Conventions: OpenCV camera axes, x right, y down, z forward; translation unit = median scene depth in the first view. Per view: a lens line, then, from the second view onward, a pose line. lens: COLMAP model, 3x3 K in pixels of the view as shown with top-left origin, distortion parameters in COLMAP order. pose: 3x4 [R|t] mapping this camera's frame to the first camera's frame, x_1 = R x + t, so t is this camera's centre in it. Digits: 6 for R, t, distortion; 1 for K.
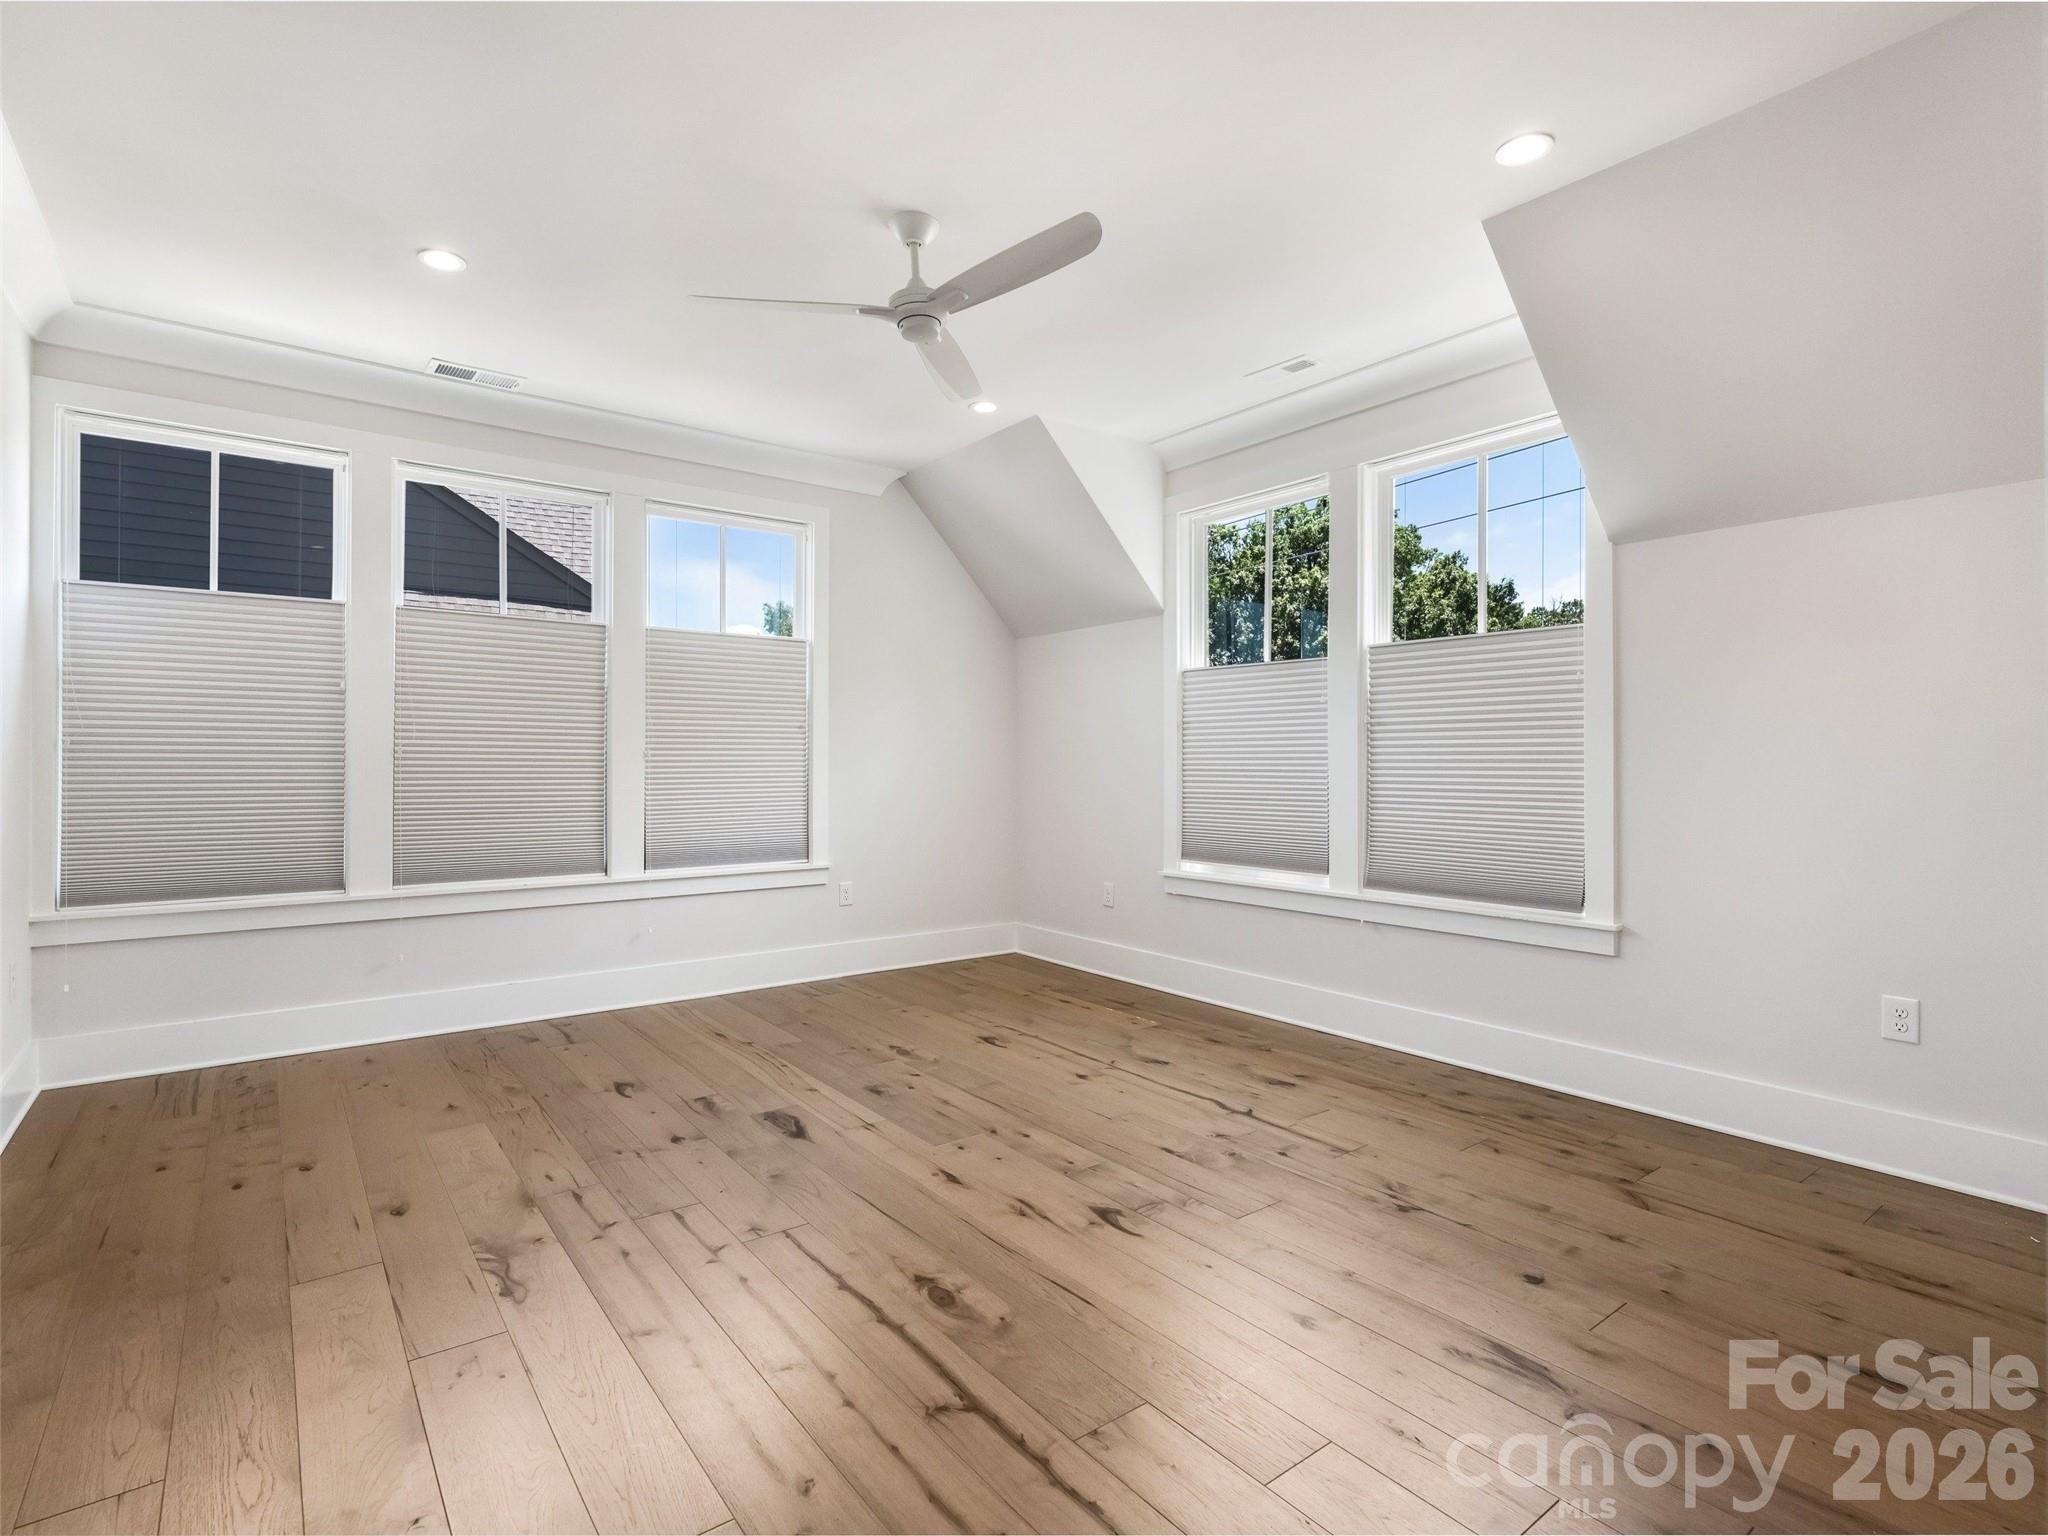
lens RADIAL K [[994.4, 0, 1017.8], [0, 994.4, 760.5], [0, 0, 1]] dist [0.001364, -0.000041]
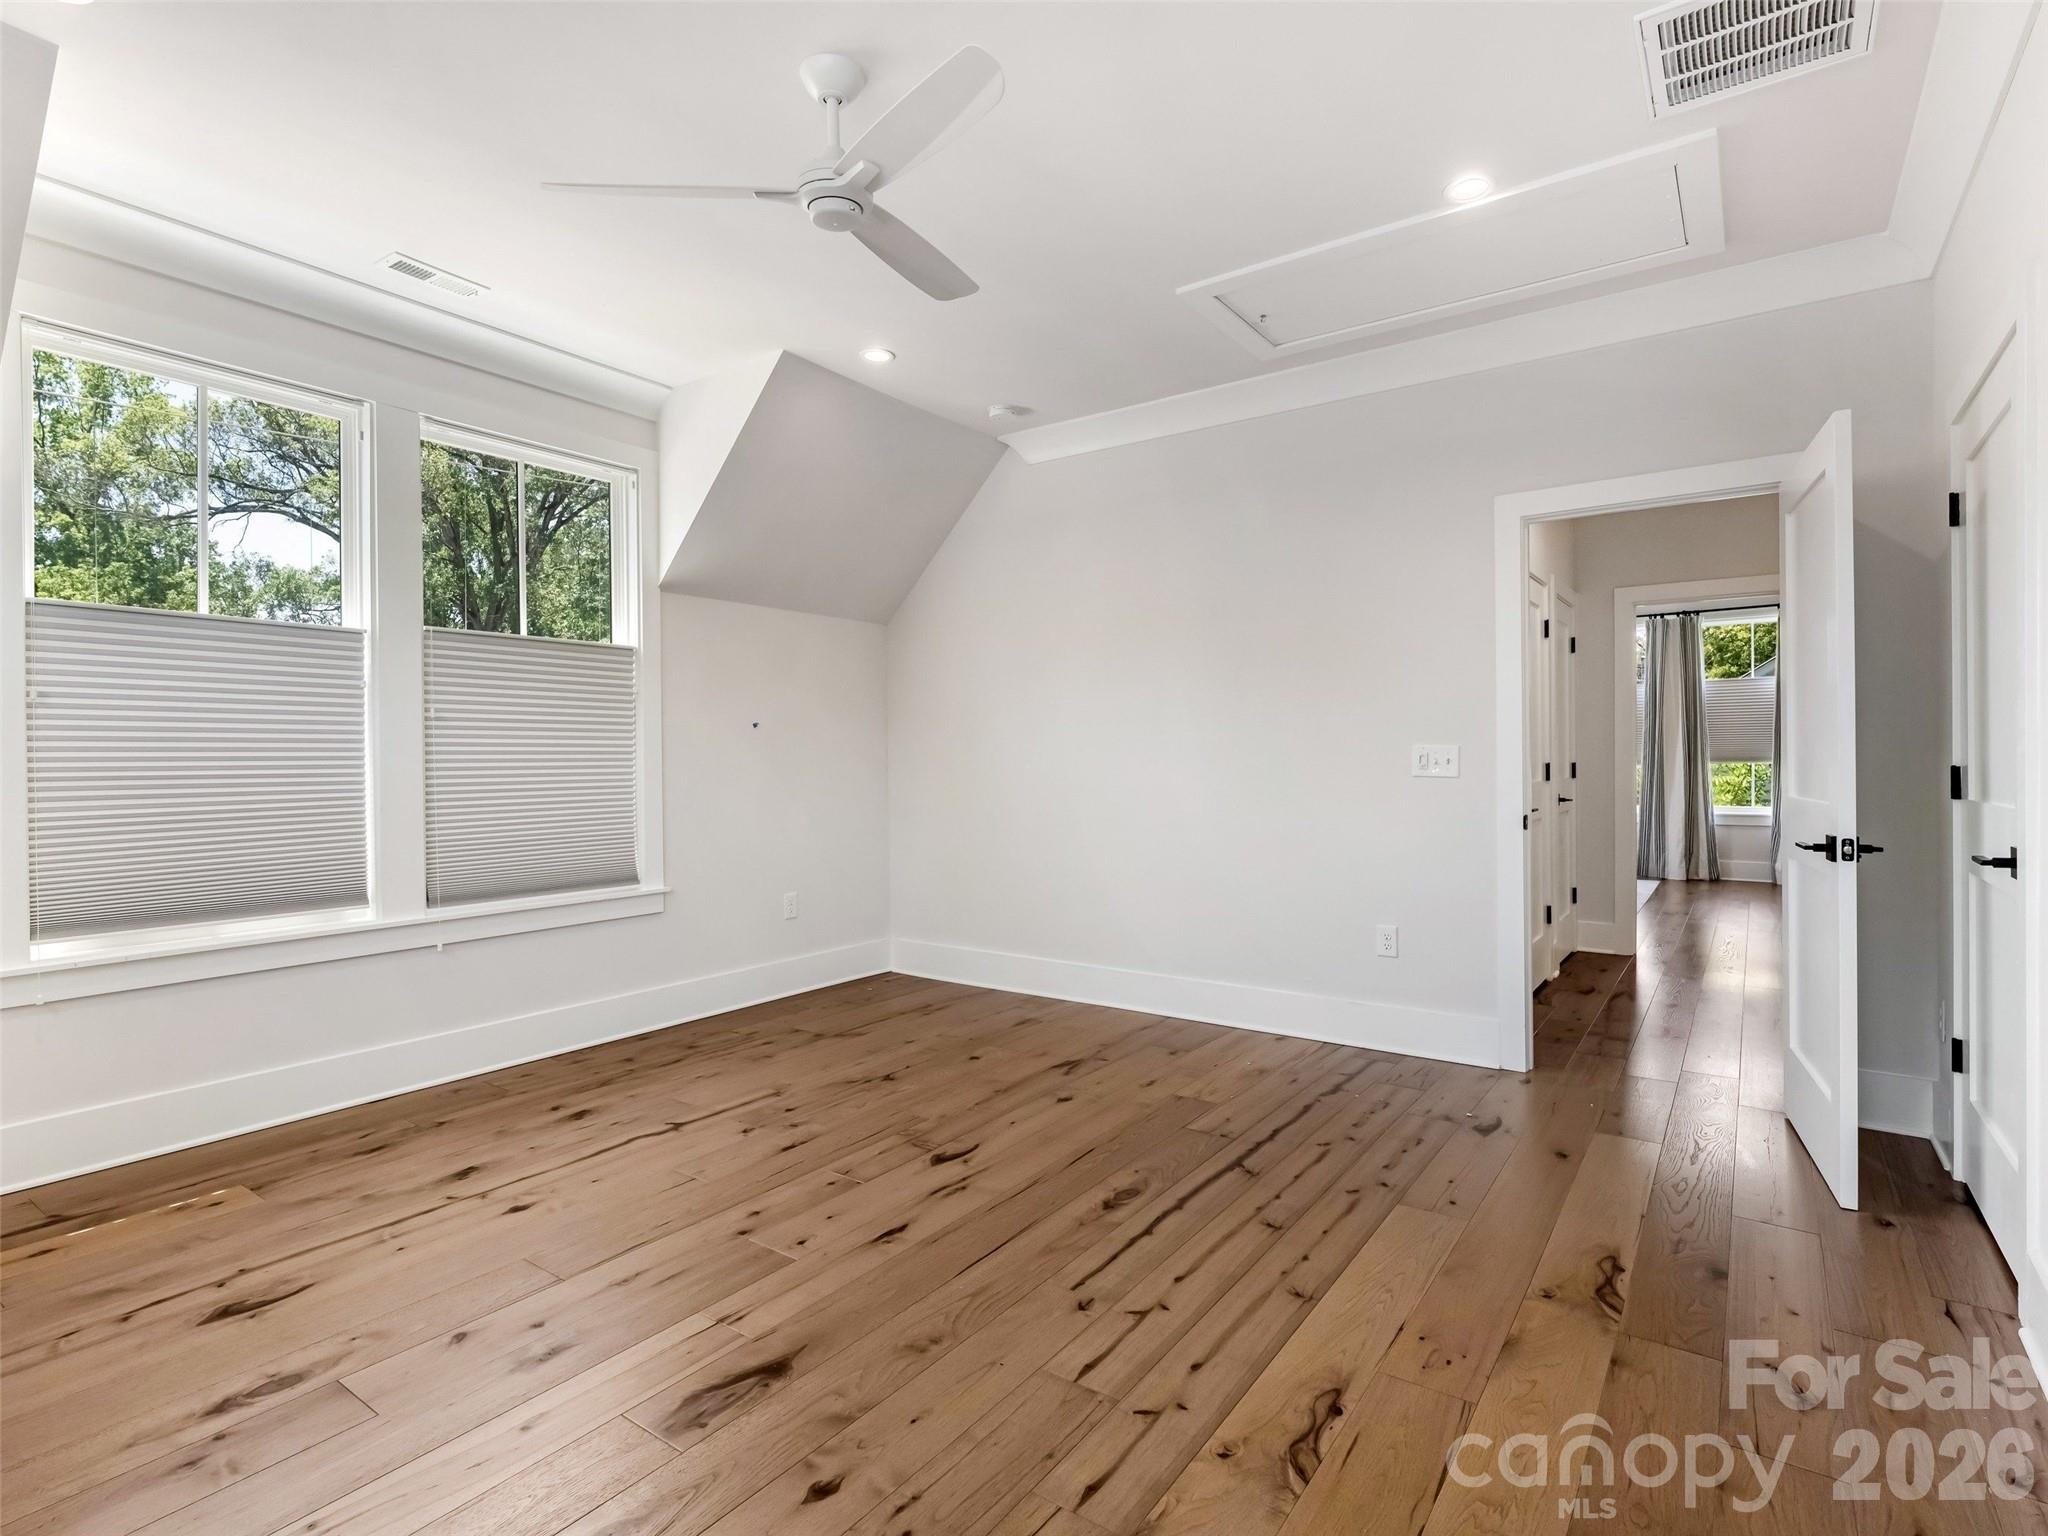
lens RADIAL K [[994.4, 0, 1016.2], [0, 994.4, 767.6], [0, 0, 1]] dist [0.001364, -0.000041]
pose [[-0.273445, -0.008390, 0.961851, -0.766881], [0.003609, 0.999946, 0.009748, -0.000430], [-0.961881, 0.006137, -0.273400, 0.923017]]
